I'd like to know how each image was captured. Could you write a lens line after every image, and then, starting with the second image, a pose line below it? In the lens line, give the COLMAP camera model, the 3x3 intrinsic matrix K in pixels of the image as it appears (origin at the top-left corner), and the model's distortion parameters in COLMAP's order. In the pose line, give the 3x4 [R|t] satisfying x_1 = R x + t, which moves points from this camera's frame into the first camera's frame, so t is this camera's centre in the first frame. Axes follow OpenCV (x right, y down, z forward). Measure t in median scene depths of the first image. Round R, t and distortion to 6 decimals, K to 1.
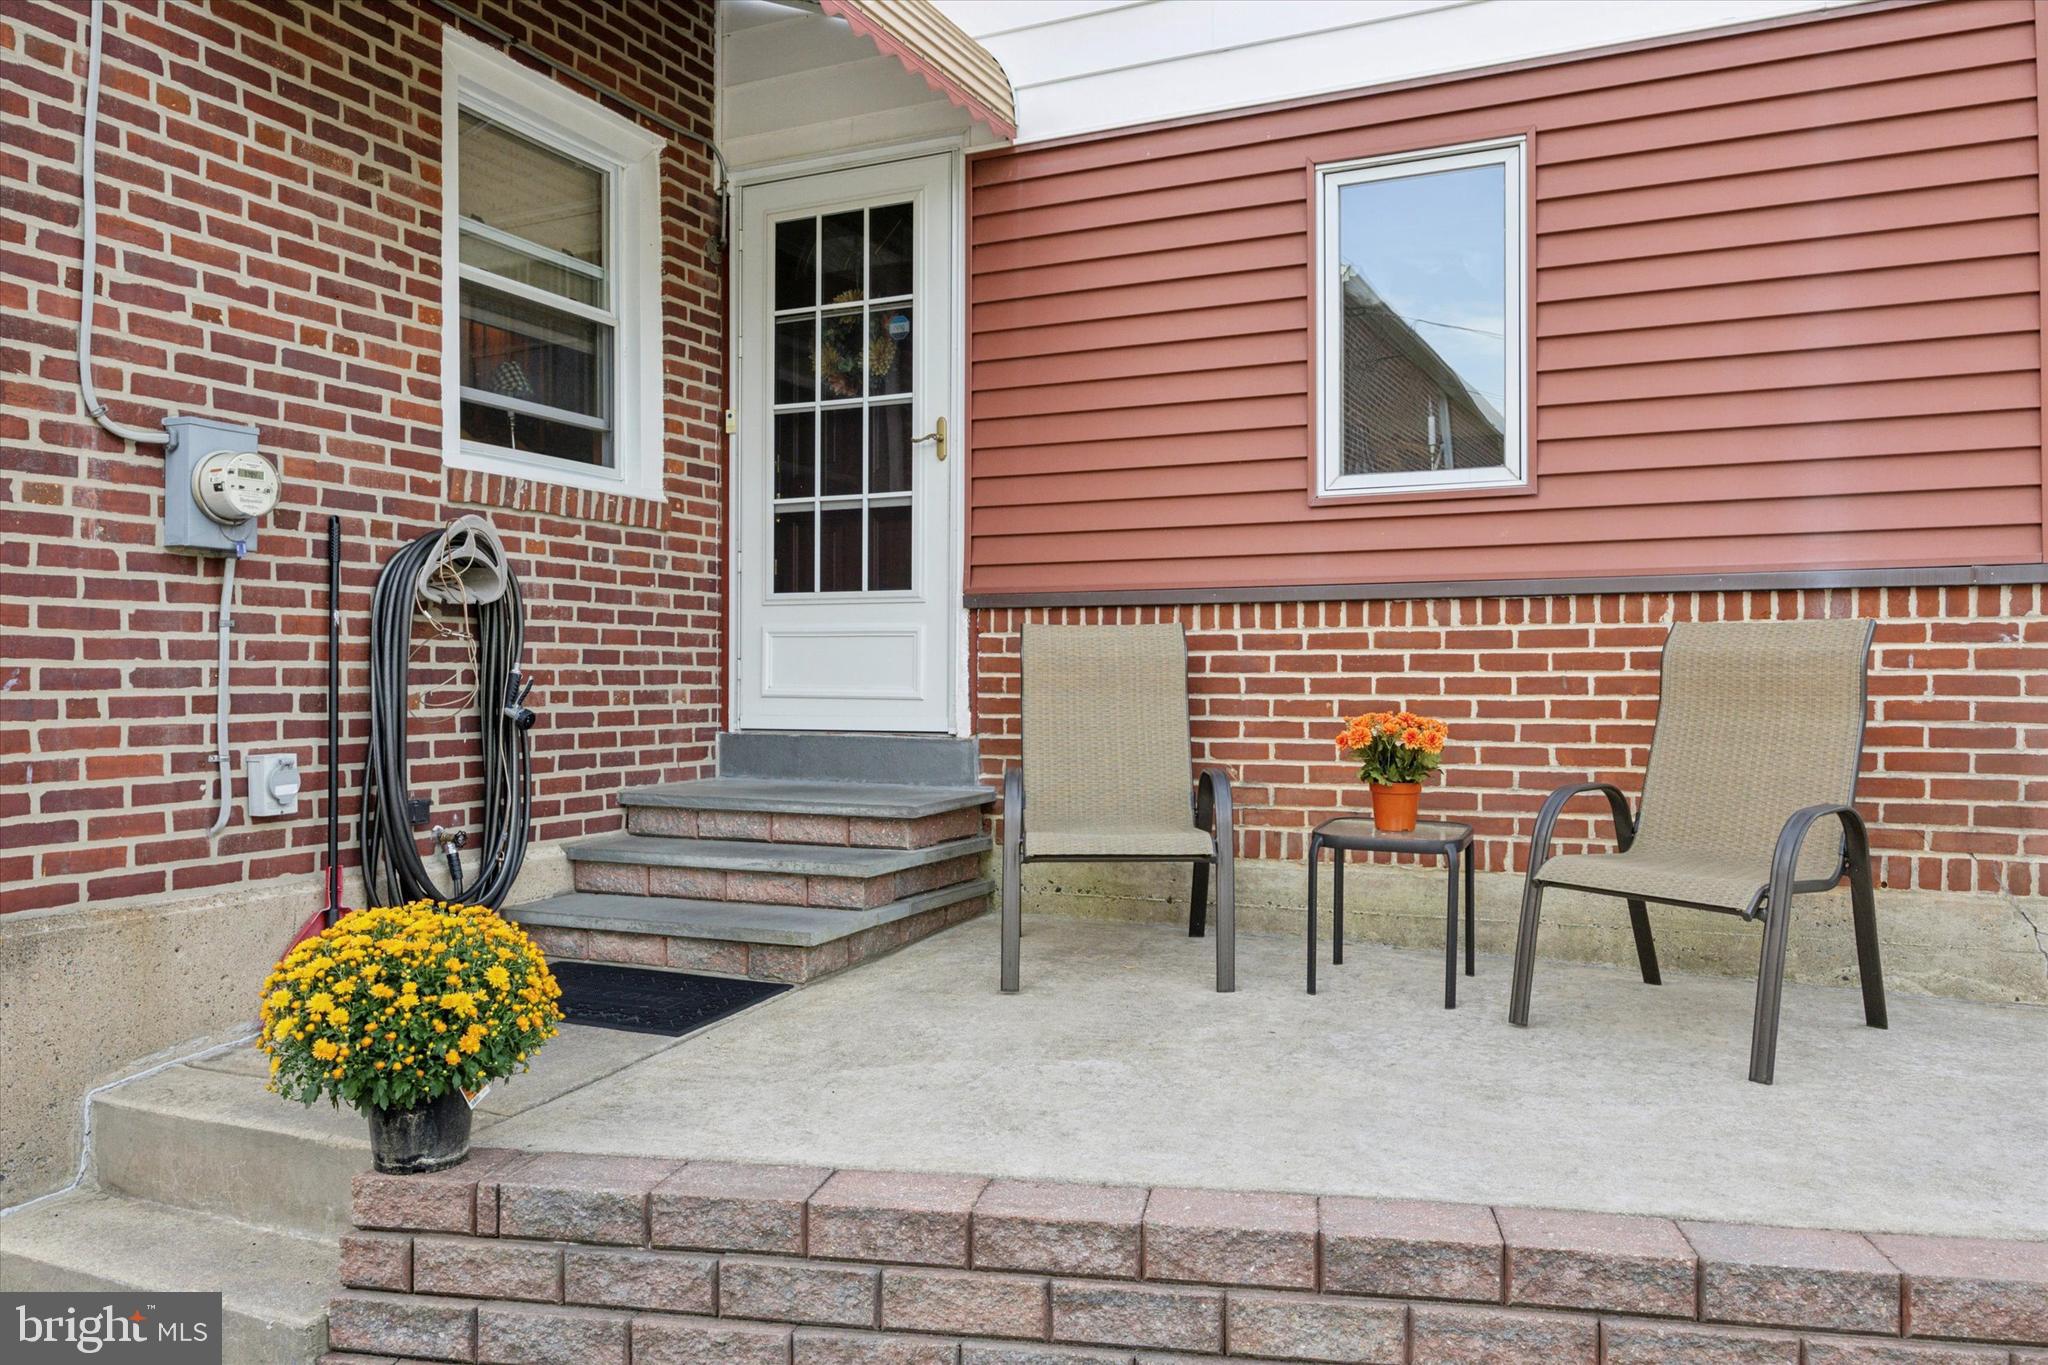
lens RADIAL K [[1479.0, 0, 995.7], [0, 1479.0, 623.9], [0, 0, 1]] dist [-0.020419, 0.001755]
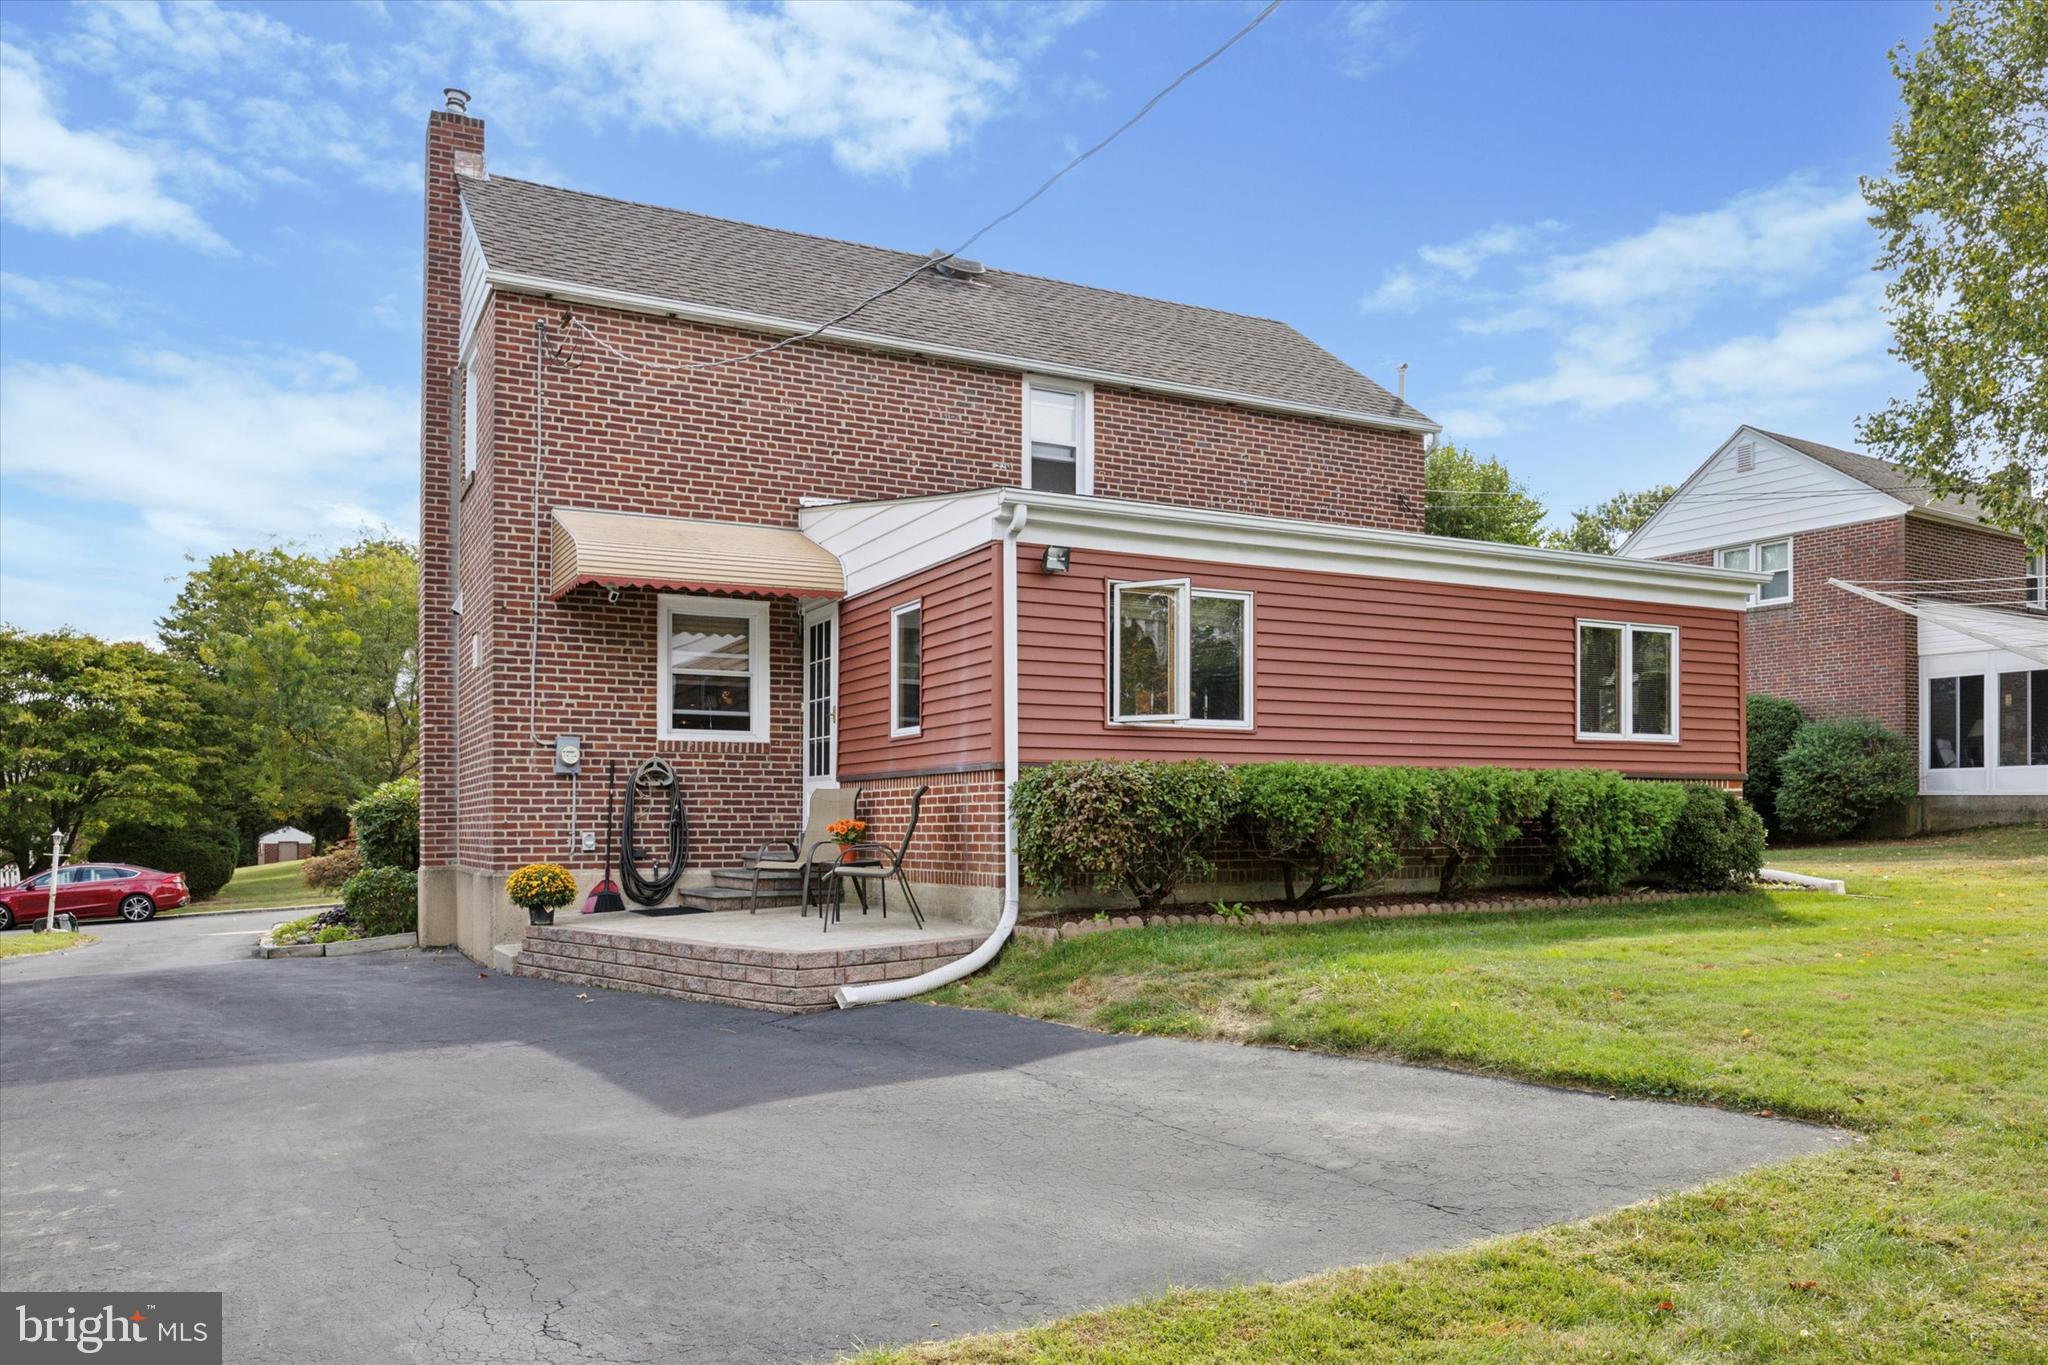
lens RADIAL K [[1479.0, 0, 1028.3], [0, 1479.0, 688.0], [0, 0, 1]] dist [-0.020419, 0.001755]
pose [[0.787333, -0.057119, -0.613876, 2.311792], [0.022759, 0.997713, -0.063643, -0.003499], [0.616108, 0.036137, 0.786833, -1.018171]]
